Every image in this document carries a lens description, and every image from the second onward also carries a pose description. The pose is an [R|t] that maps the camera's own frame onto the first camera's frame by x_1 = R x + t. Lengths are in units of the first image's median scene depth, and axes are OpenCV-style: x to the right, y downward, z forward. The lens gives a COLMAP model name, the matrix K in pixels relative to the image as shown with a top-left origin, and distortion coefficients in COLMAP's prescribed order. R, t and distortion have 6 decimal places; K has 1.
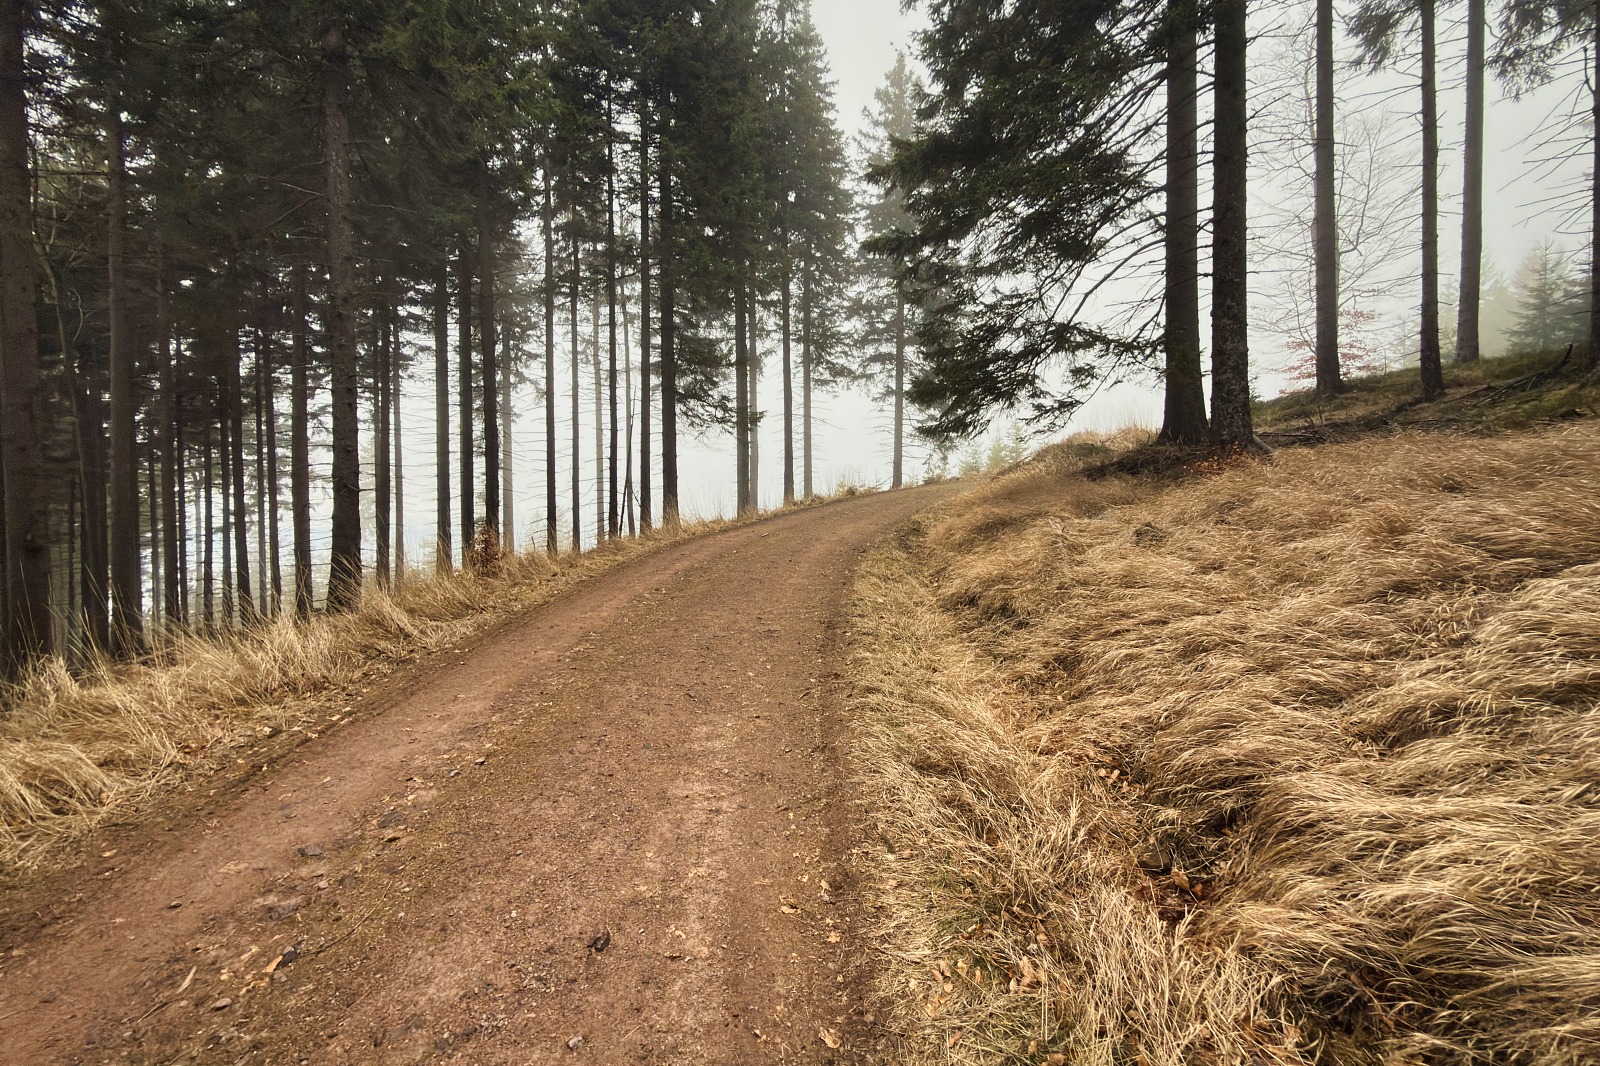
lens RADIAL K [[696.6, 0, 796.9], [0, 696.6, 552.5], [0, 0, 1]] dist [-0.001695, -0.000534]
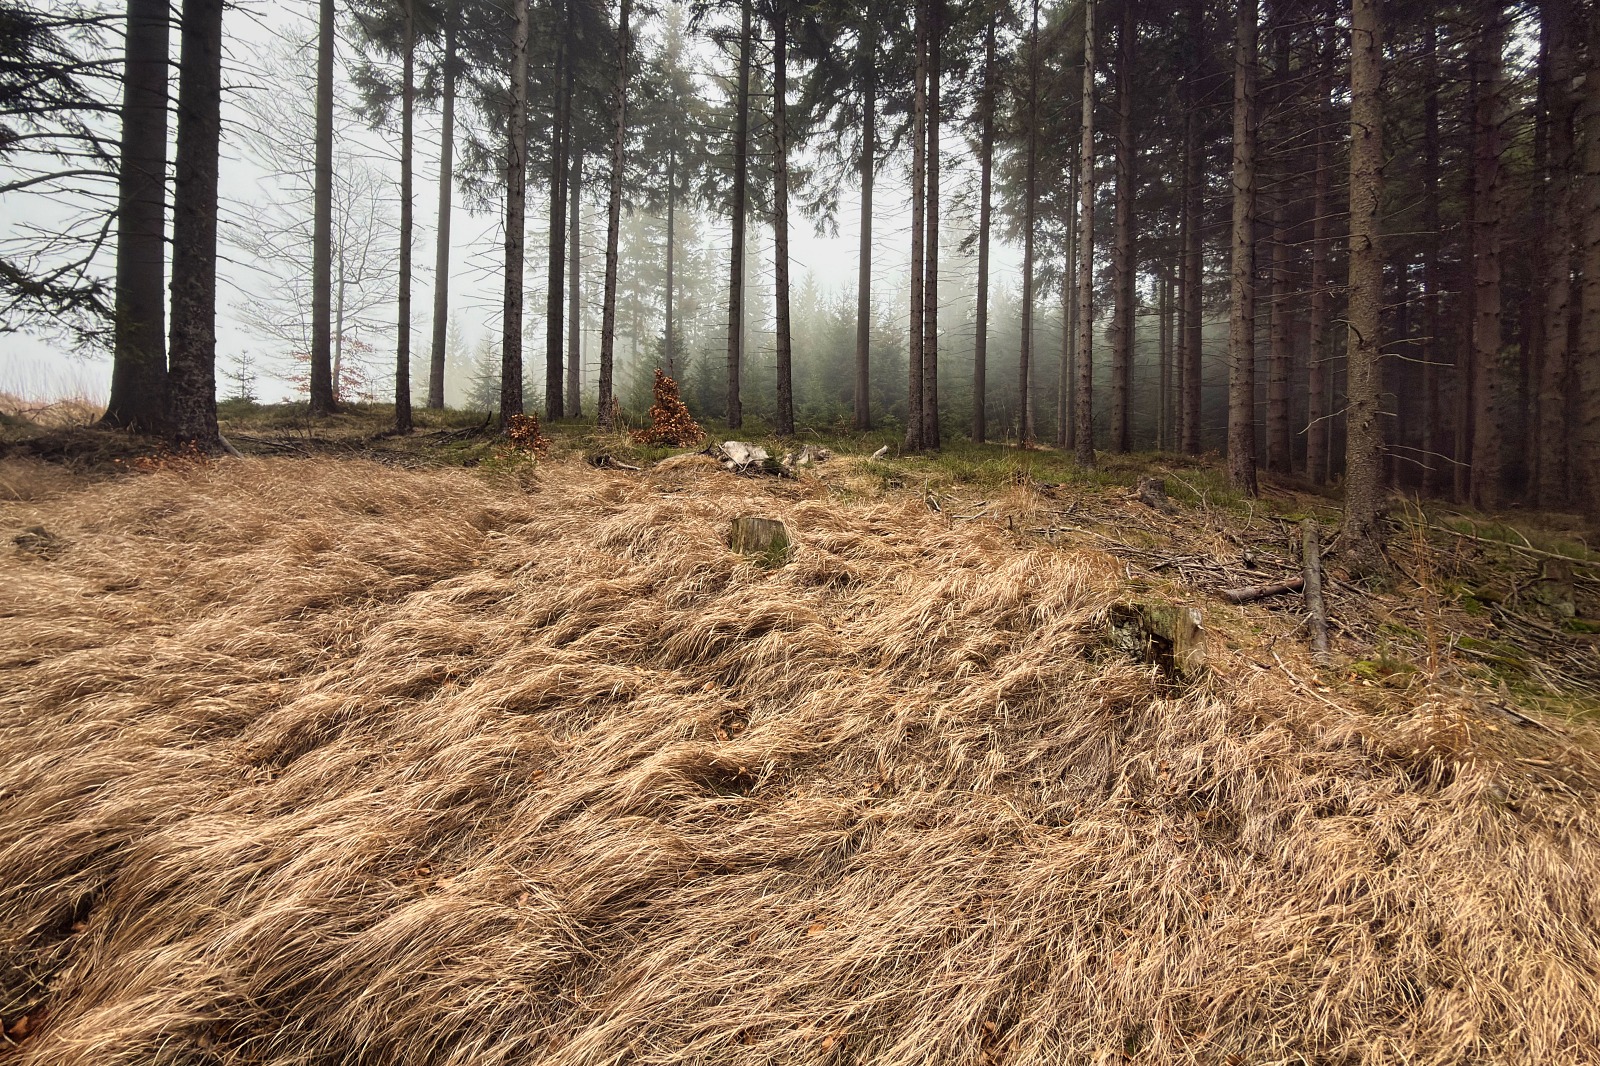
lens RADIAL K [[696.6, 0, 796.9], [0, 696.6, 552.5], [0, 0, 1]] dist [-0.001695, -0.000534]
pose [[0.333835, 0.019590, 0.942428, 0.134534], [-0.005457, 0.999807, -0.018849, -0.010444], [-0.942616, 0.001150, 0.333878, -0.025965]]
